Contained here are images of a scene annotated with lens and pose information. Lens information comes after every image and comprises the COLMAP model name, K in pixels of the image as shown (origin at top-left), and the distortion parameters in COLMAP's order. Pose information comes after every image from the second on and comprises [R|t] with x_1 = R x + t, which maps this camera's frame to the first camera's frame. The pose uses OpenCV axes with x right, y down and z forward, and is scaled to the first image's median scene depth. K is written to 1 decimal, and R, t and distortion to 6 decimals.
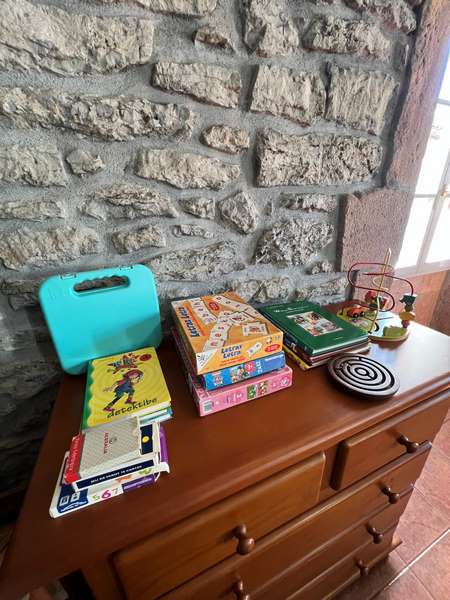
lens RADIAL K [[239.9, 0, 227.3], [0, 239.9, 298.3], [0, 0, 1]] dist [-0.001557, 0.000201]
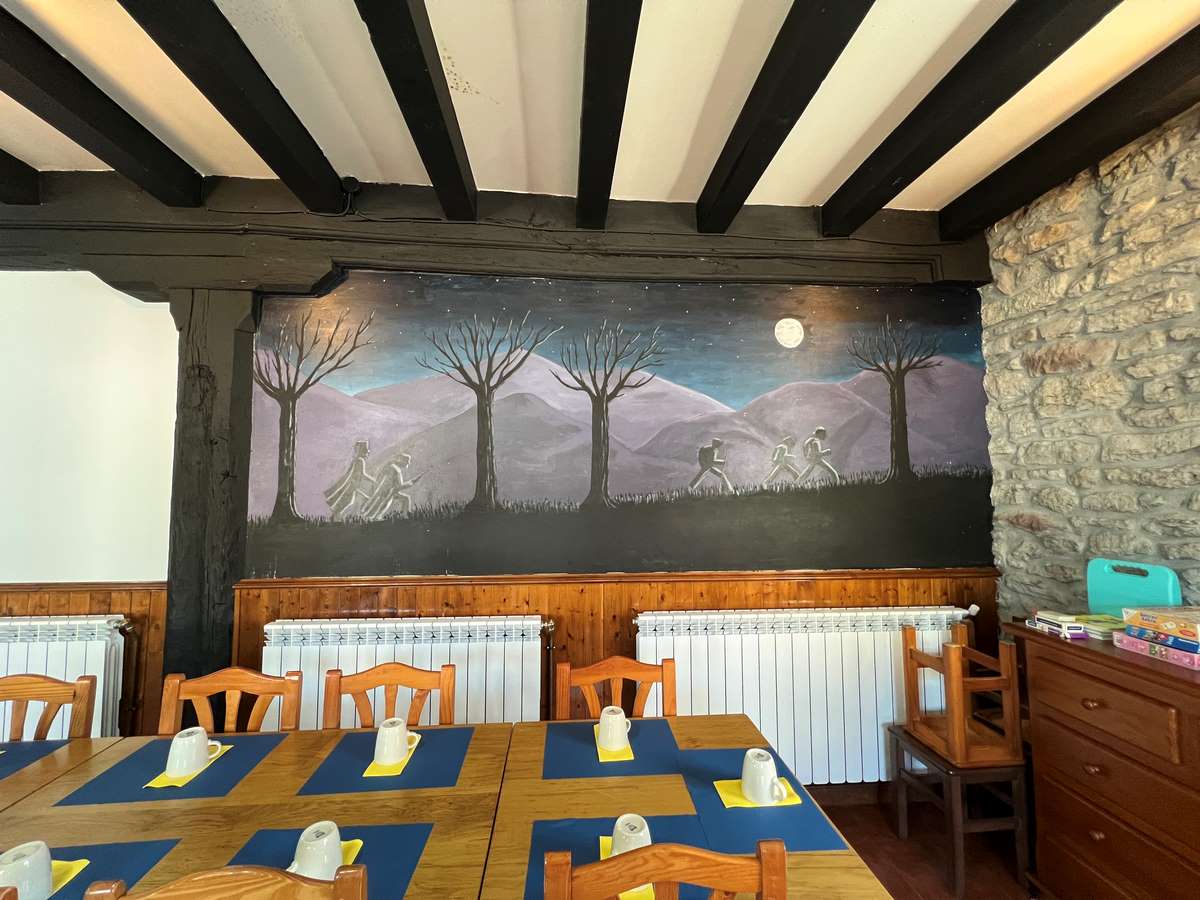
lens RADIAL K [[479.7, 0, 598.4], [0, 479.7, 448.3], [0, 0, 1]] dist [-0.001557, 0.000201]
pose [[-0.319002, -0.045489, -0.946662, 3.786407], [-0.357136, 0.930987, 0.075611, 0.209576], [0.877890, 0.362207, -0.313233, -1.443867]]
